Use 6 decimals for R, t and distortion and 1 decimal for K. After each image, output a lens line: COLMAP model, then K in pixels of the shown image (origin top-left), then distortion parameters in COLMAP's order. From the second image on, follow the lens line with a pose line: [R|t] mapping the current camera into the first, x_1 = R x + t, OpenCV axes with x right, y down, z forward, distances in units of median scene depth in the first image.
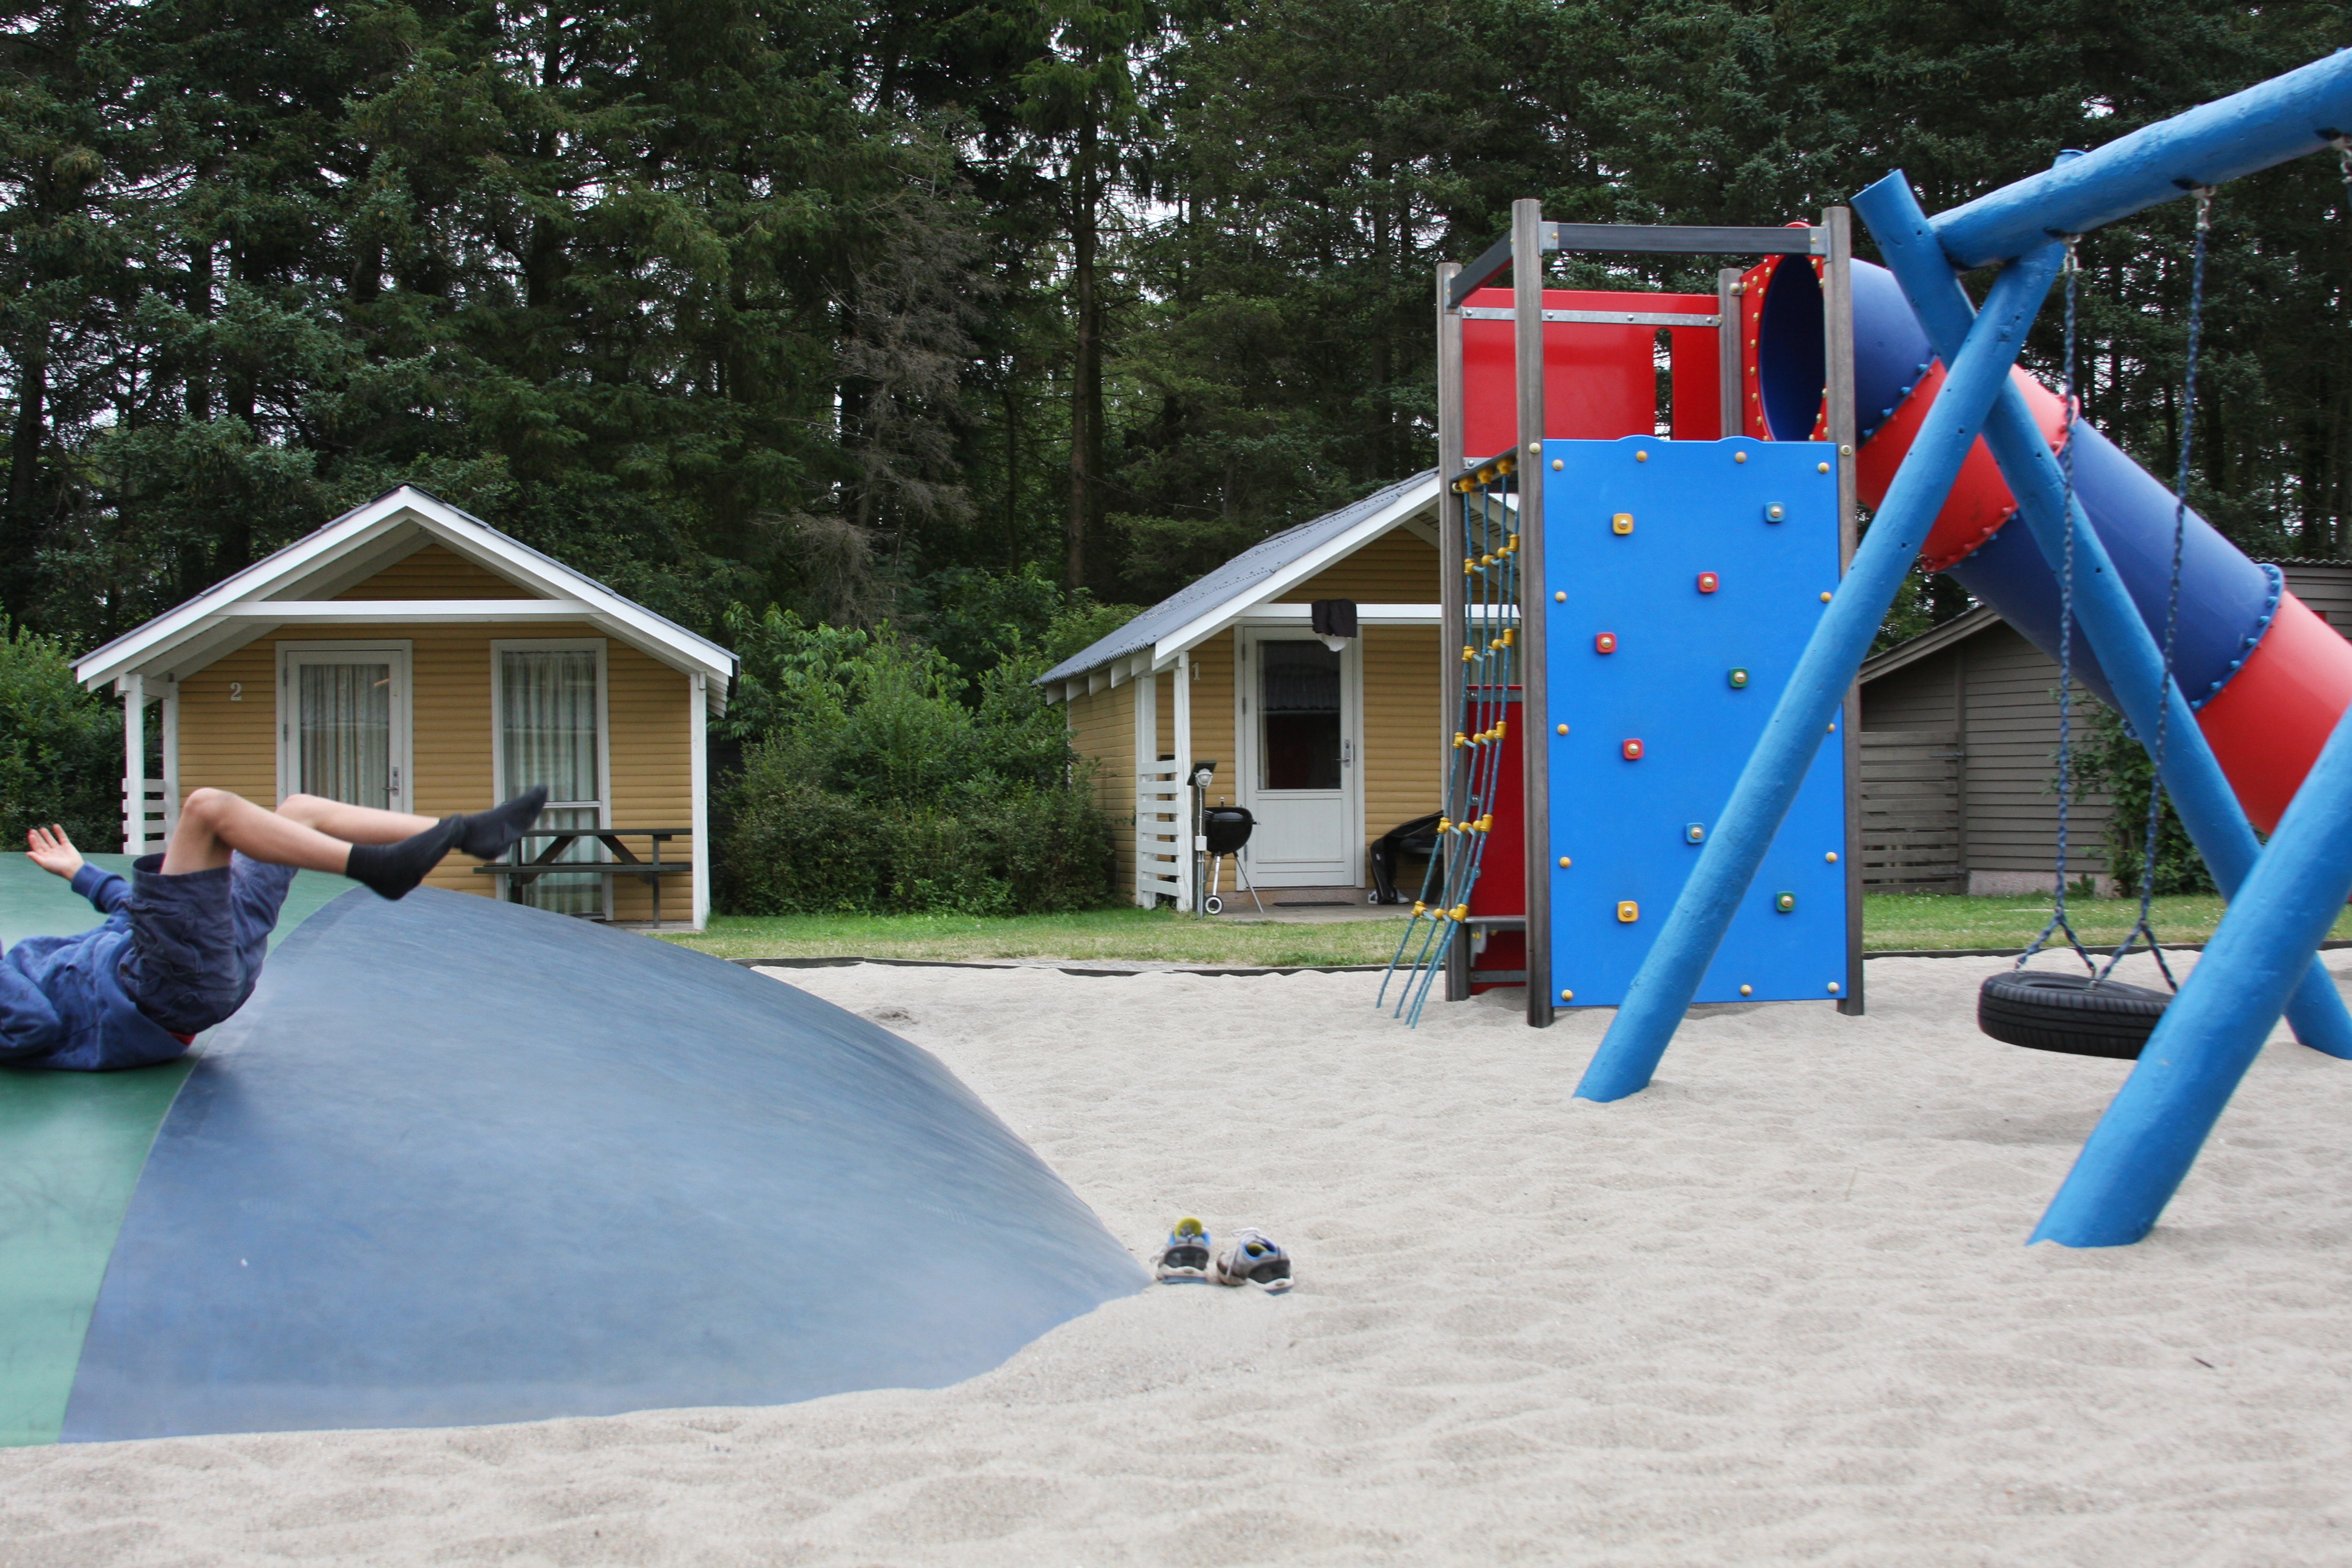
lens RADIAL K [[3048.1, 0, 1149.3], [0, 3048.1, 847.7], [0, 0, 1]] dist [-0.137322, 0.000000]
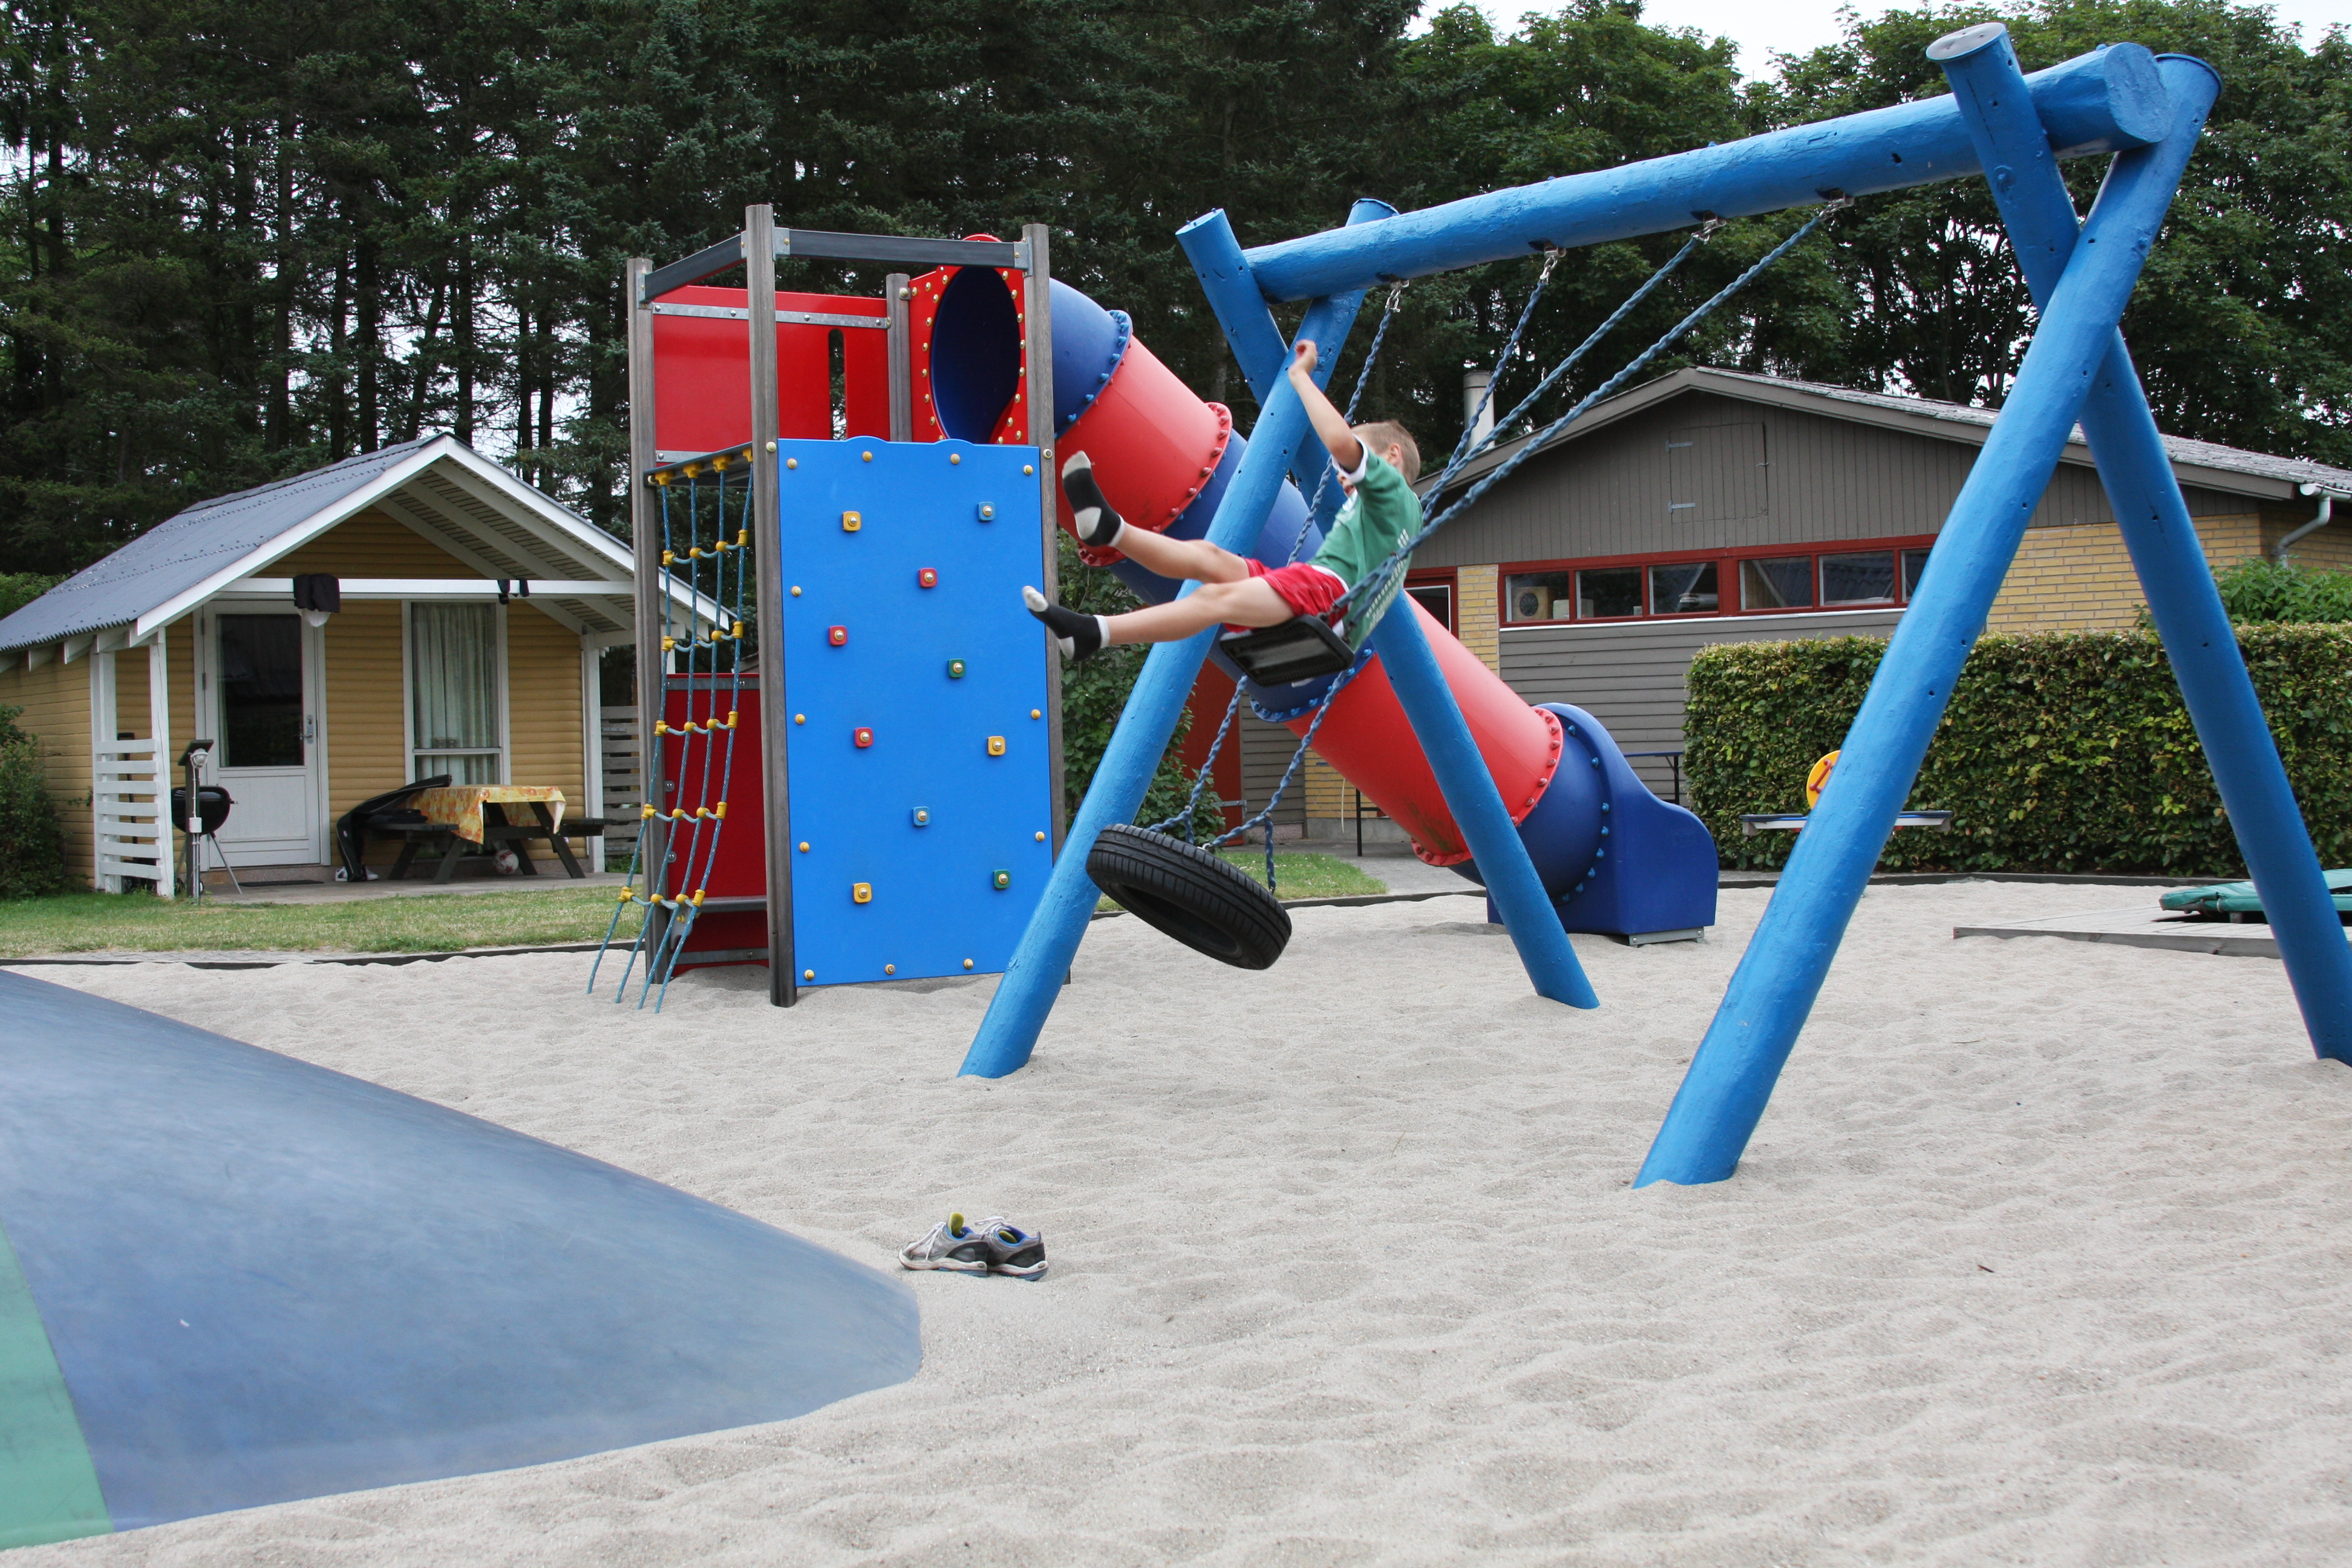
lens RADIAL K [[3048.1, 0, 1147.3], [0, 3048.1, 833.2], [0, 0, 1]] dist [-0.137322, 0.000000]
pose [[0.919501, -0.020658, 0.392545, -0.144309], [0.017297, 0.999777, 0.012095, -0.009248], [-0.392708, -0.004332, 0.919653, -0.000873]]
